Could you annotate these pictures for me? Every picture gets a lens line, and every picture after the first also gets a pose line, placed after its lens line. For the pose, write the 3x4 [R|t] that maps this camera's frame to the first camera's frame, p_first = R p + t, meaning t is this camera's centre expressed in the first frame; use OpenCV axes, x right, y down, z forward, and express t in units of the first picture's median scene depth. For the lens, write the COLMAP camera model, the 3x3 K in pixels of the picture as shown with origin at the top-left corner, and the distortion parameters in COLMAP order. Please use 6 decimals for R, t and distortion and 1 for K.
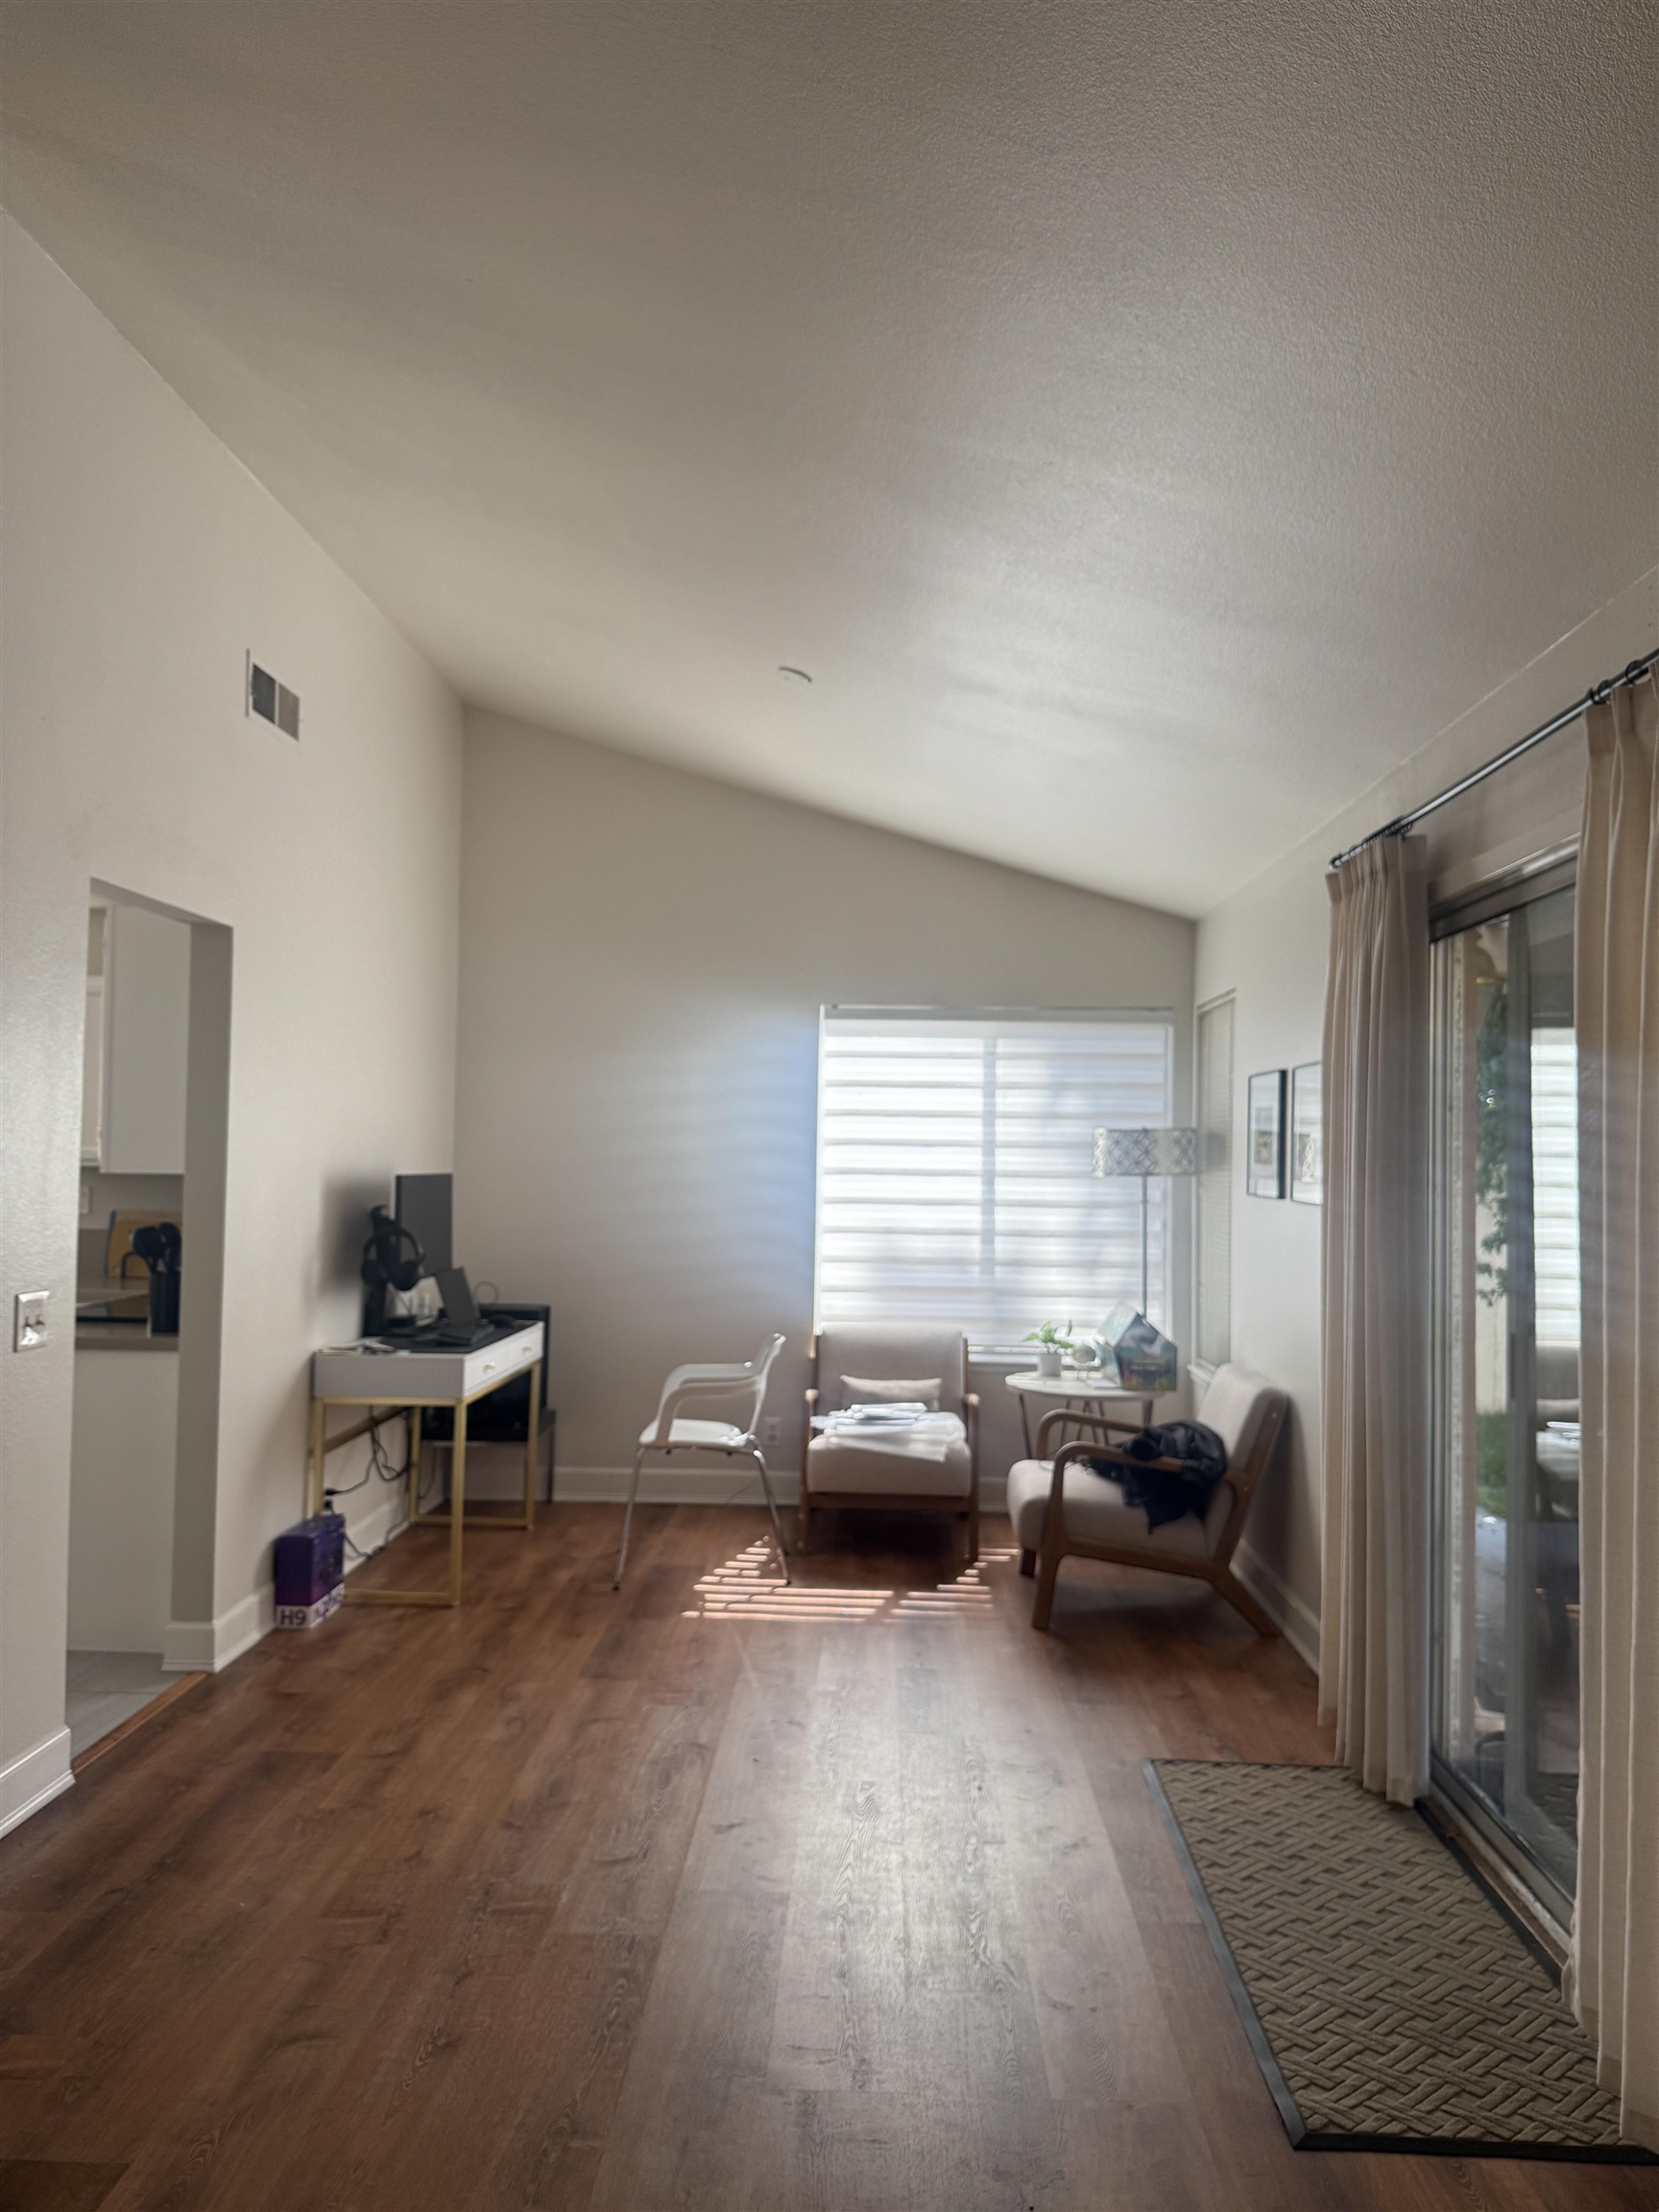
lens RADIAL K [[1562.6, 0, 841.1], [0, 1562.6, 1104.3], [0, 0, 1]] dist [0.153879, -0.267937]
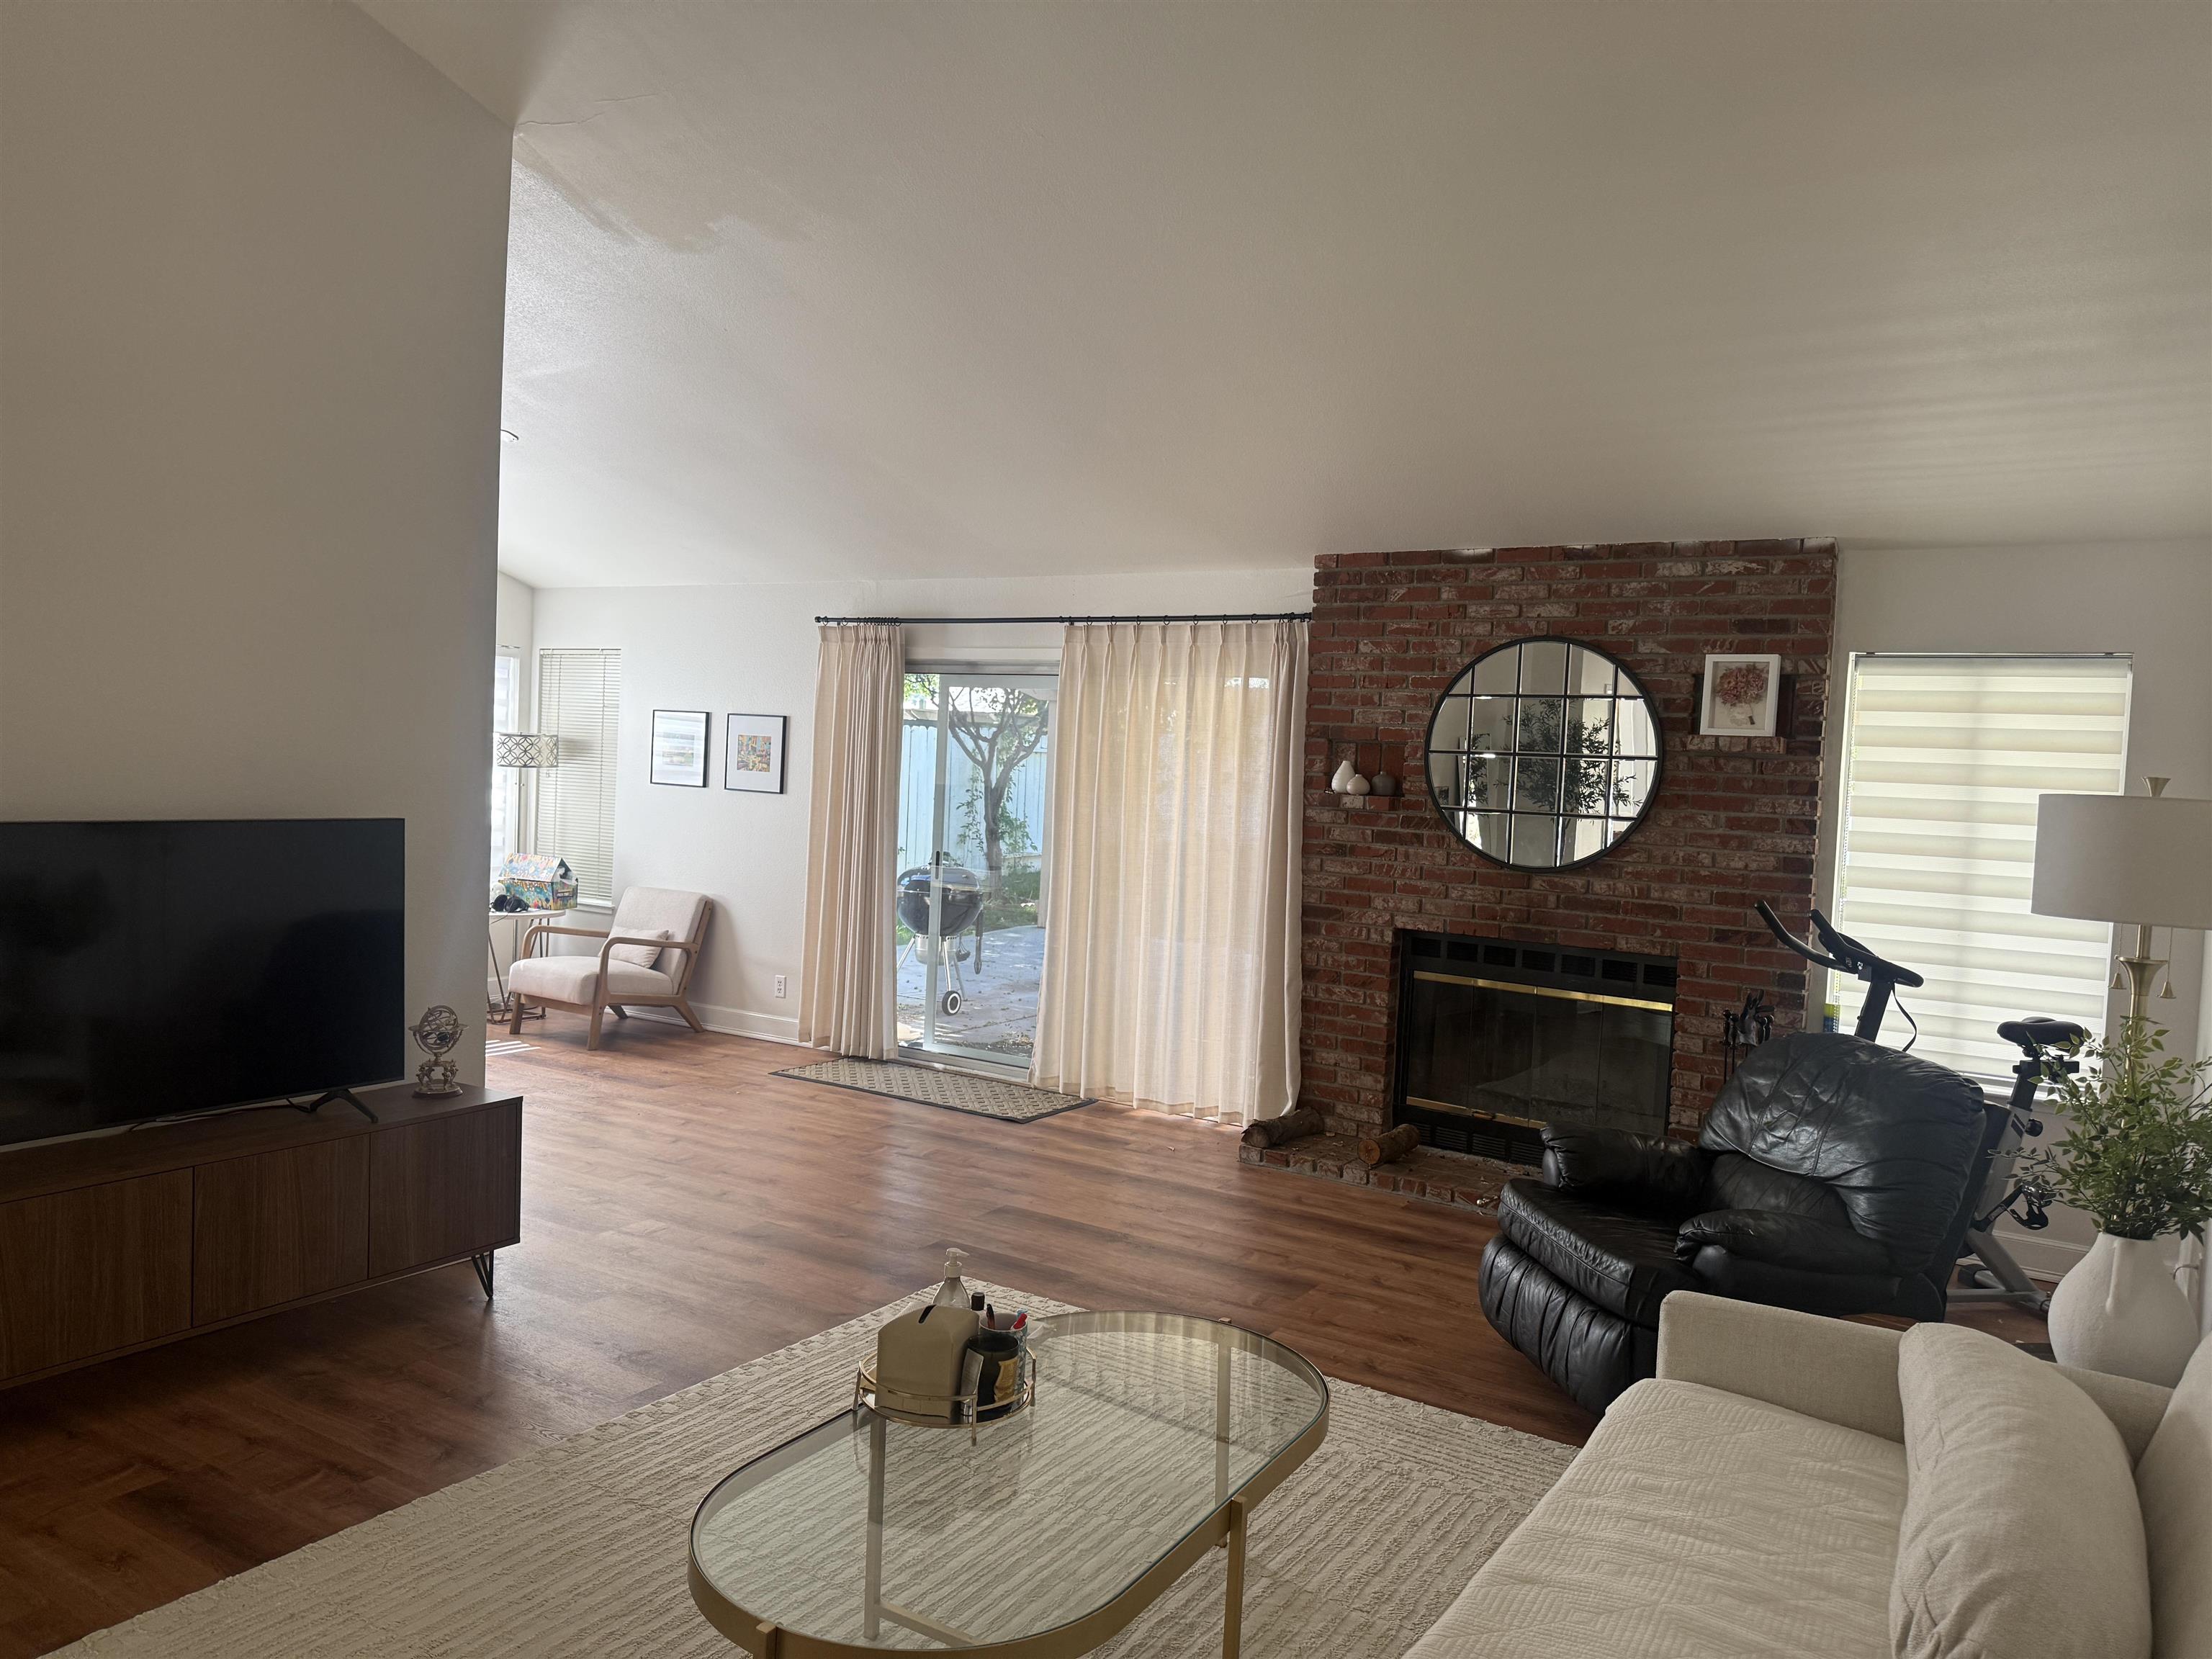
lens RADIAL K [[1562.6, 0, 1100.9], [0, 1562.6, 825.1], [0, 0, 1]] dist [0.153879, -0.267937]
pose [[0.514313, -0.034332, 0.856915, -0.976014], [-0.059541, 0.995358, 0.075615, -0.054202], [-0.855533, -0.089911, 0.509882, -0.253745]]
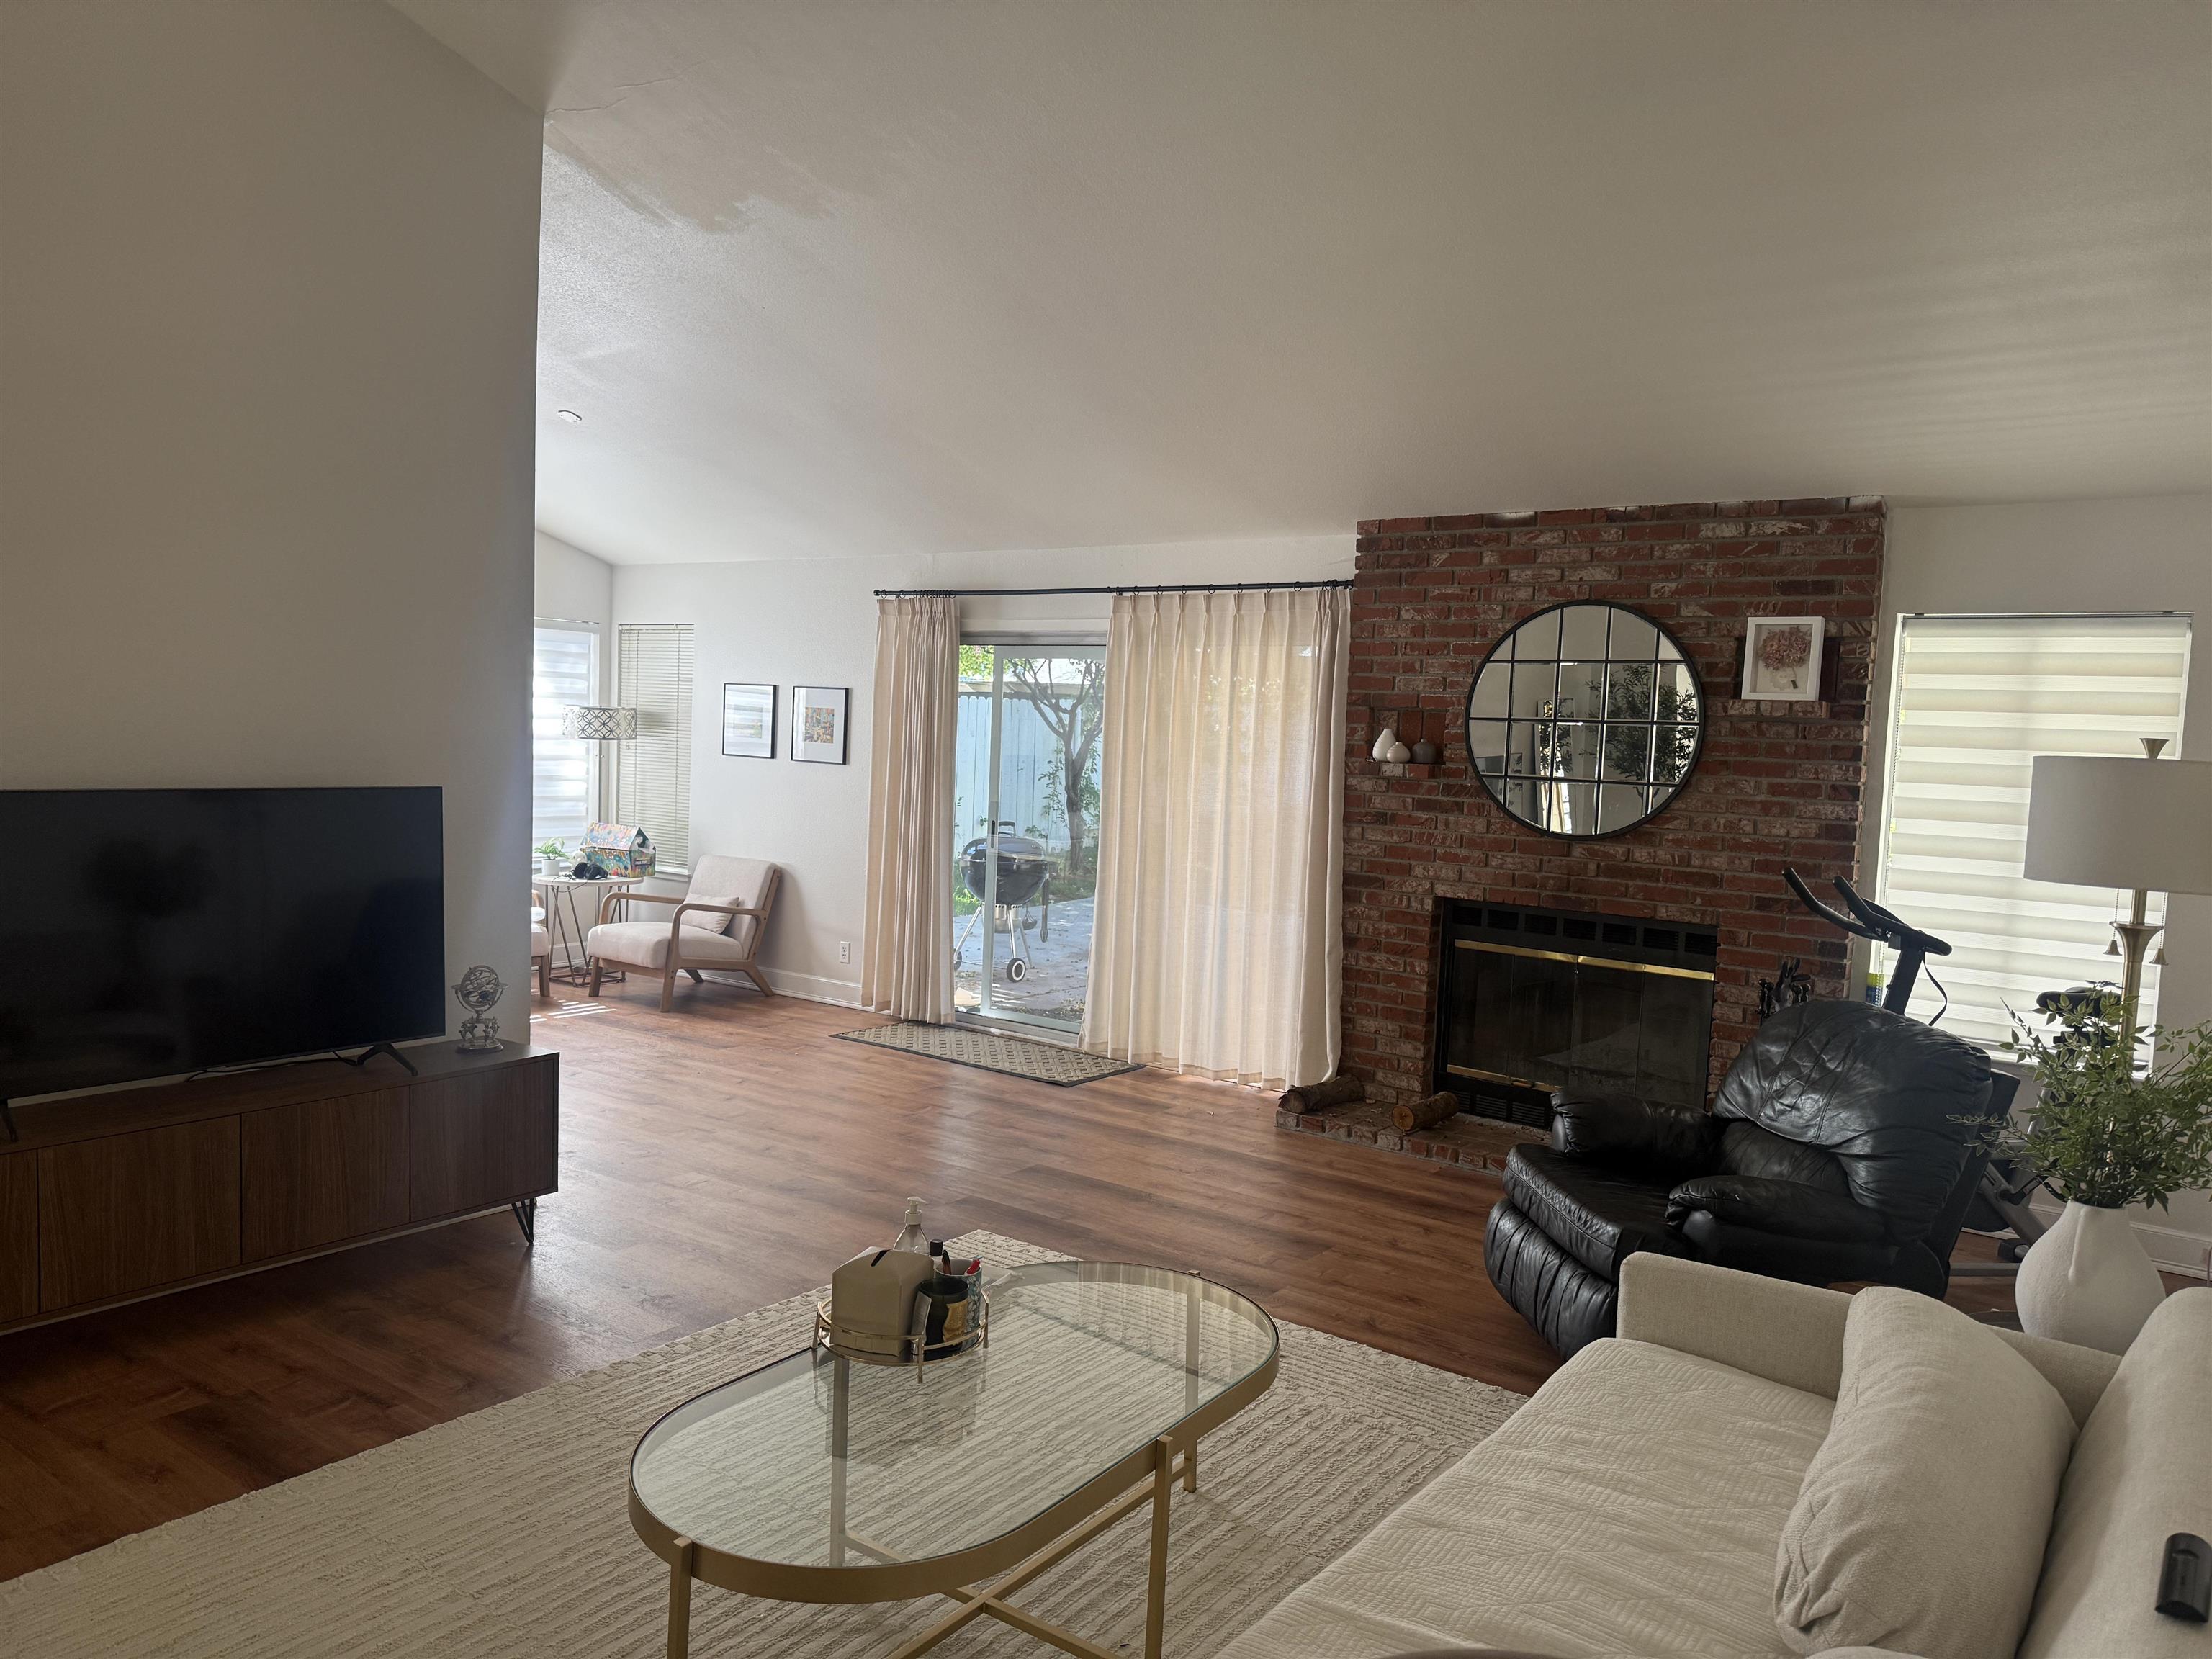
lens RADIAL K [[1559.4, 0, 1104.8], [0, 1559.4, 838.9], [0, 0, 1]] dist [0.179320, -0.357215]
pose [[0.573039, -0.056877, 0.817552, -0.953461], [-0.052320, 0.993015, 0.105757, -0.055553], [-0.817856, -0.103377, 0.566060, -0.312571]]
